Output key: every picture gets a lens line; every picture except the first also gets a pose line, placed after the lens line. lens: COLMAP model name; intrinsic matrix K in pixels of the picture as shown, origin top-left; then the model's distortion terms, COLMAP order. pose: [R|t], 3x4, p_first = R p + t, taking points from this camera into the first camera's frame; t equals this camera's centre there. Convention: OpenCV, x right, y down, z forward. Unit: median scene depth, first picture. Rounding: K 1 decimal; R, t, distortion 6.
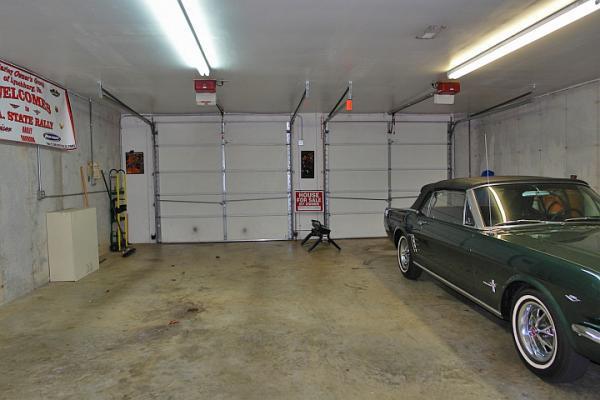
lens RADIAL K [[424.2, 0, 300.9], [0, 424.2, 196.7], [0, 0, 1]] dist [-0.010214, -0.002554]
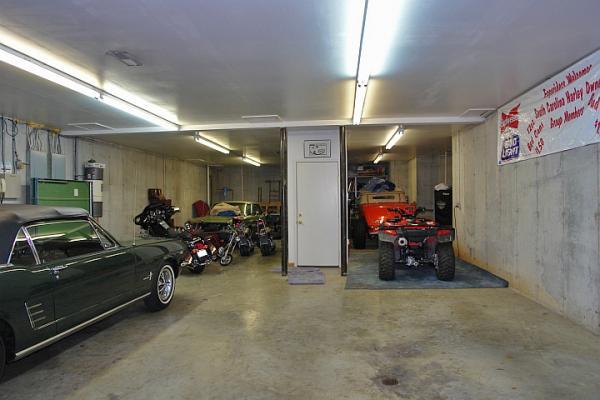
lens RADIAL K [[424.2, 0, 300.5], [0, 424.2, 201.1], [0, 0, 1]] dist [-0.010214, -0.002554]
pose [[-0.980710, 0.028436, 0.193391, -0.292878], [0.038445, 0.998098, 0.048200, -0.083385], [-0.191652, 0.054706, -0.979937, 1.967458]]
